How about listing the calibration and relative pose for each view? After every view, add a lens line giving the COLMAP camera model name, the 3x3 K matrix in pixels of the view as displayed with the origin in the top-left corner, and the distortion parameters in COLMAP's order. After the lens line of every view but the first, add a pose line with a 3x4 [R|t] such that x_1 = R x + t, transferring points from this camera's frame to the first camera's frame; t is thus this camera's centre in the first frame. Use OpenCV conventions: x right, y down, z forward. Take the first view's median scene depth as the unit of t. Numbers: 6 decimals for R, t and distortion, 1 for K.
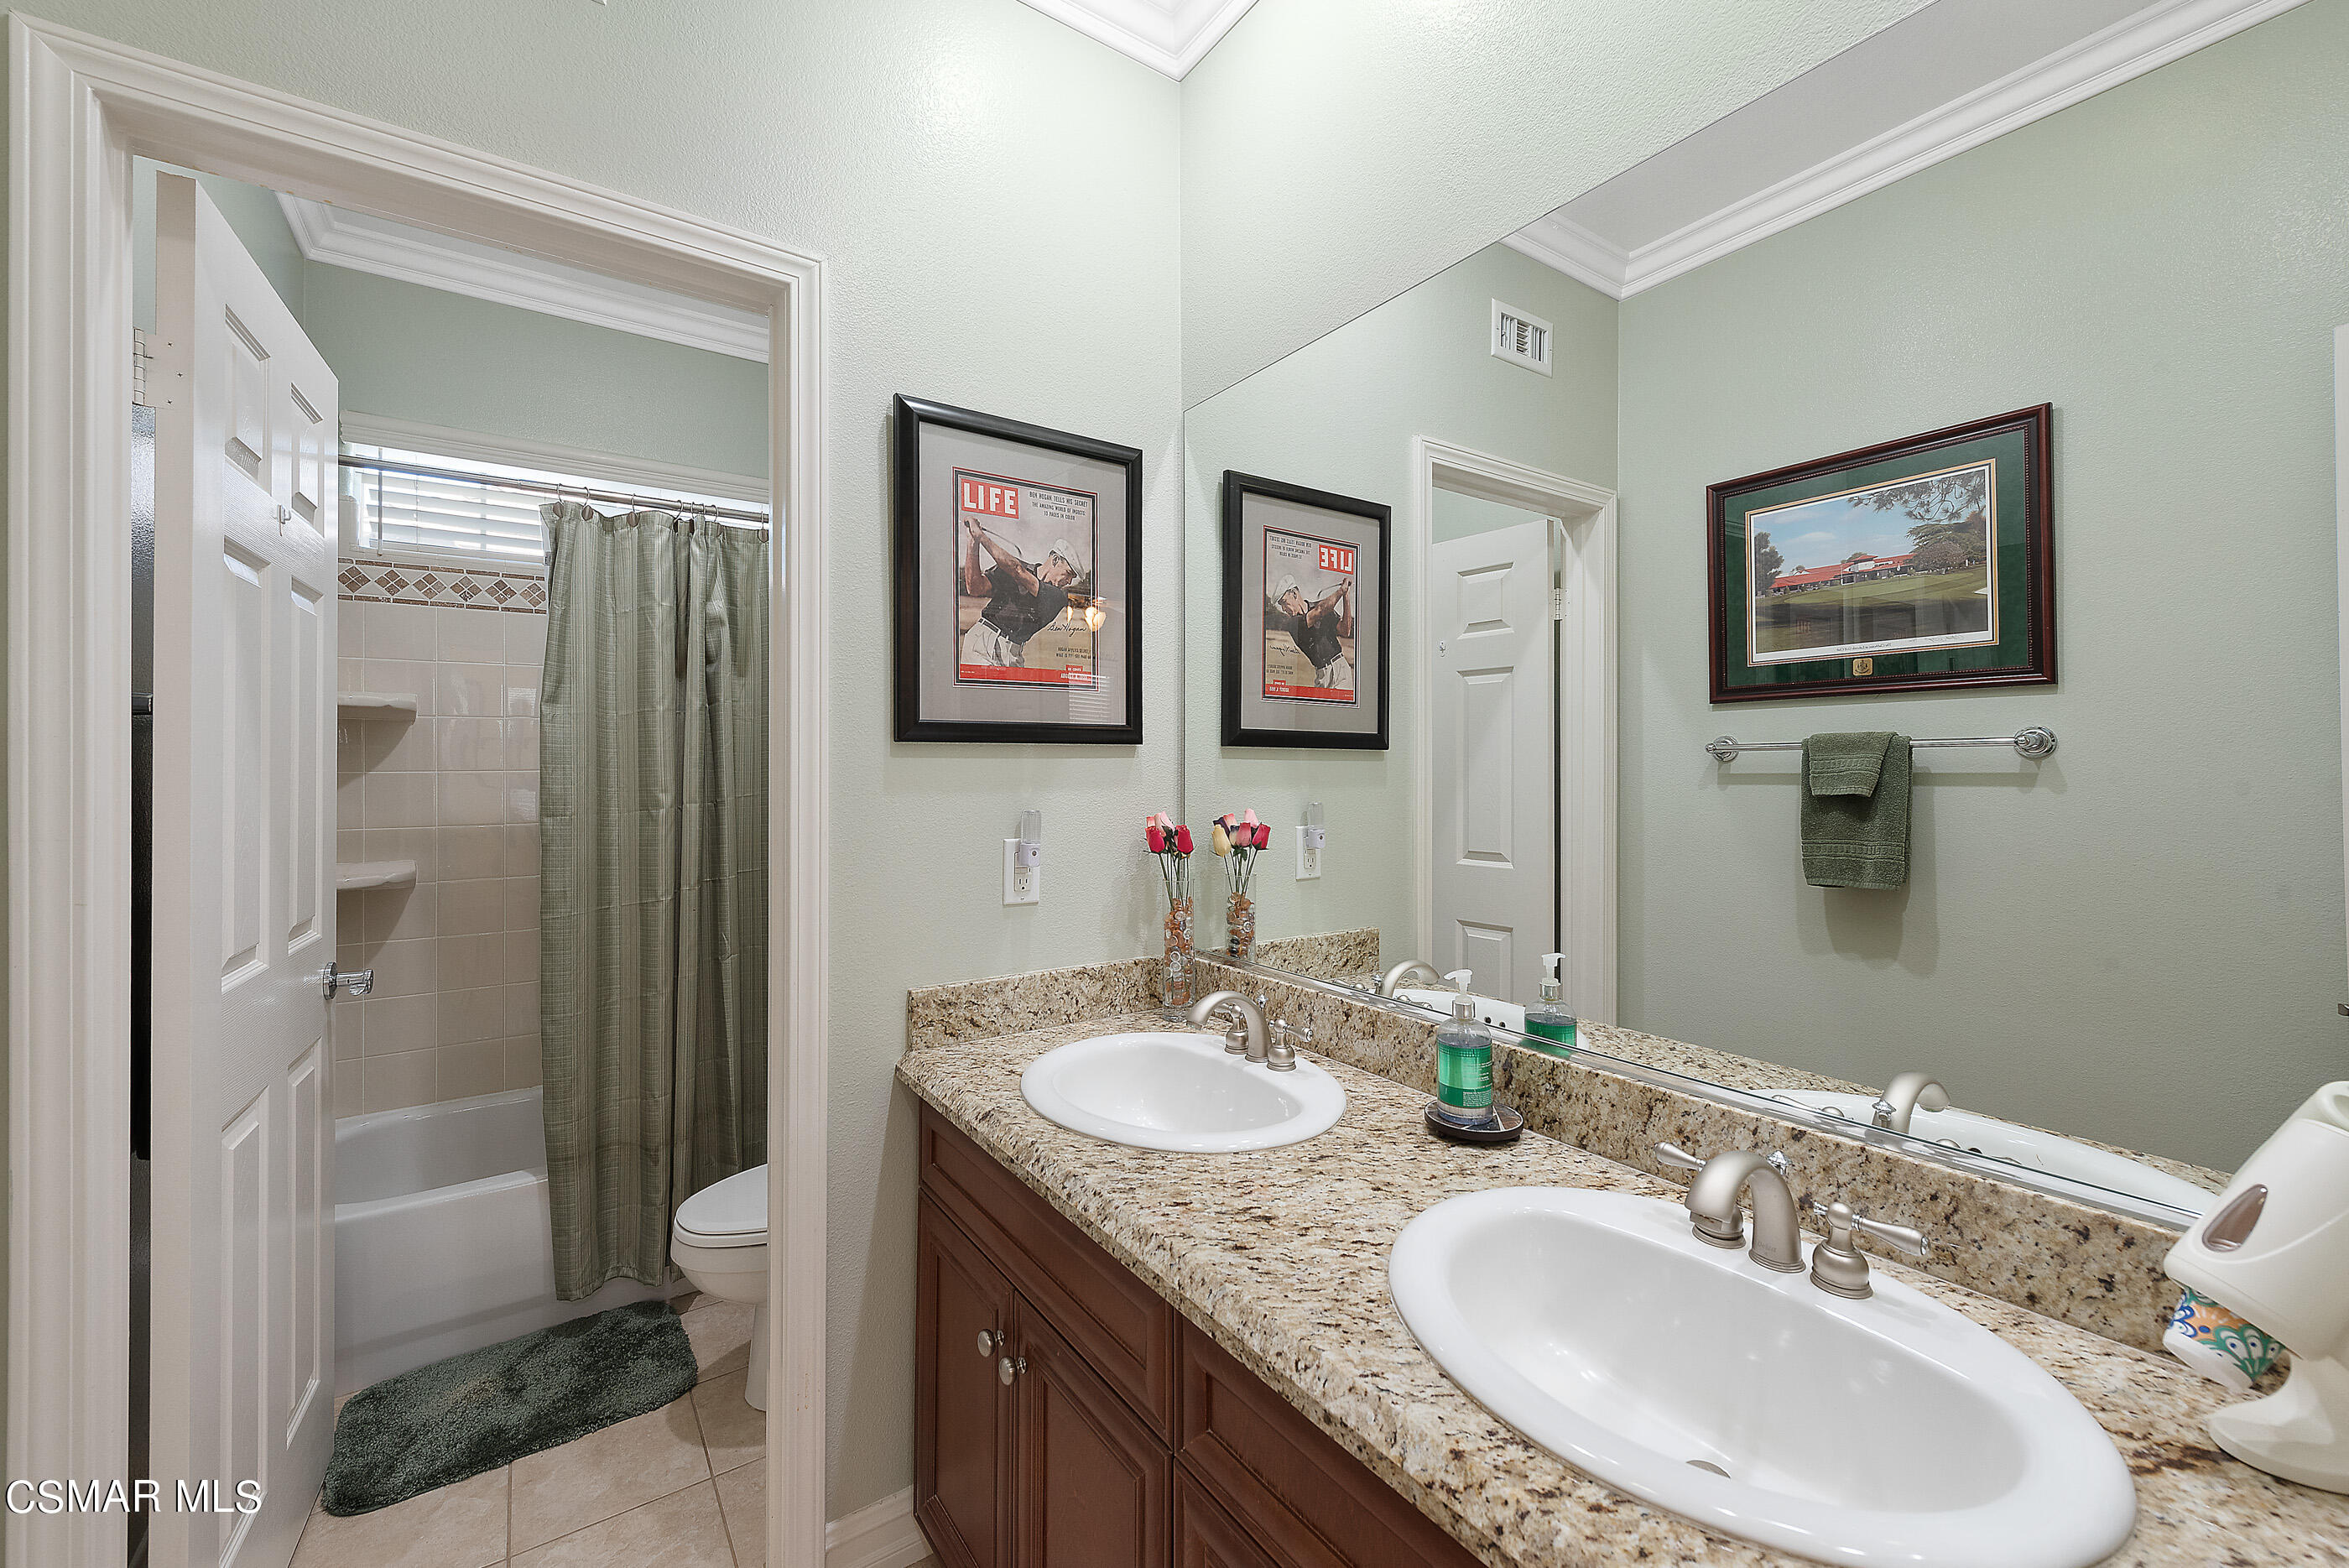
lens RADIAL K [[947.9, 0, 1173.8], [0, 947.9, 772.1], [0, 0, 1]] dist [0.011793, -0.002780]
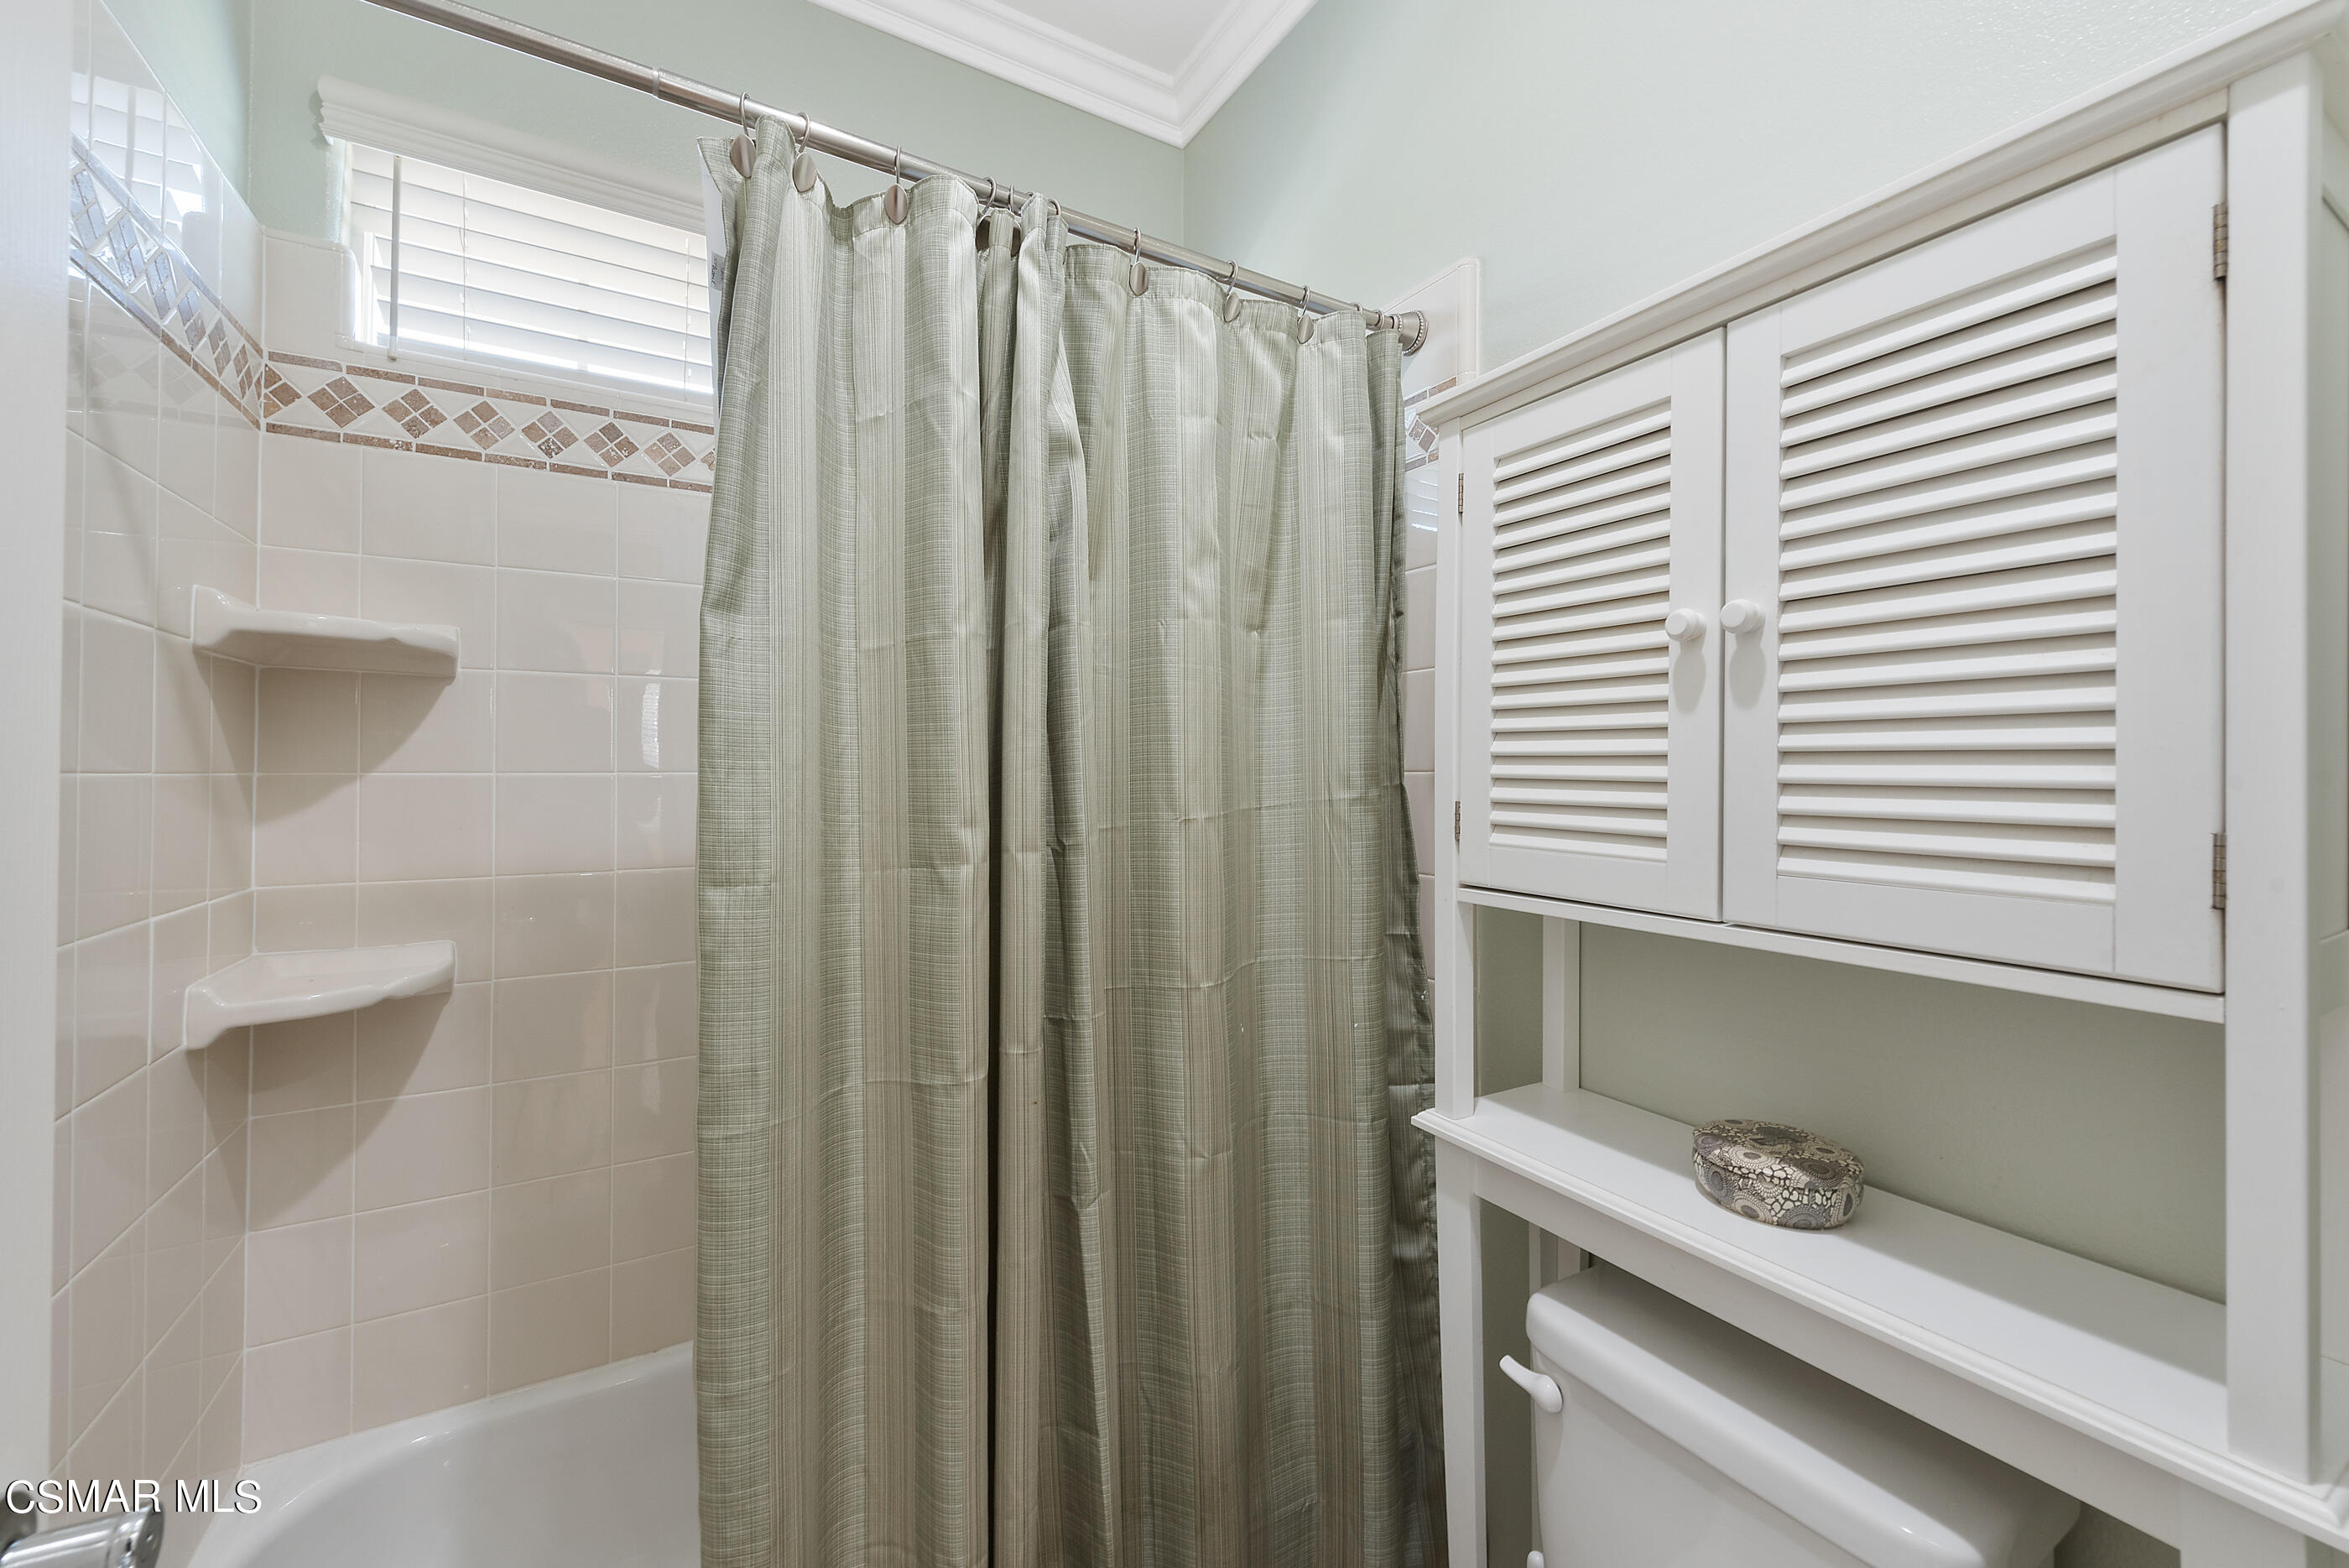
lens RADIAL K [[947.9, 0, 1176.3], [0, 947.9, 780.2], [0, 0, 1]] dist [0.011793, -0.002780]
pose [[0.996892, 0.006538, -0.078507, -0.400066], [-0.006654, 0.999977, -0.001221, 0.000390], [0.078498, 0.001739, 0.996913, 0.567664]]
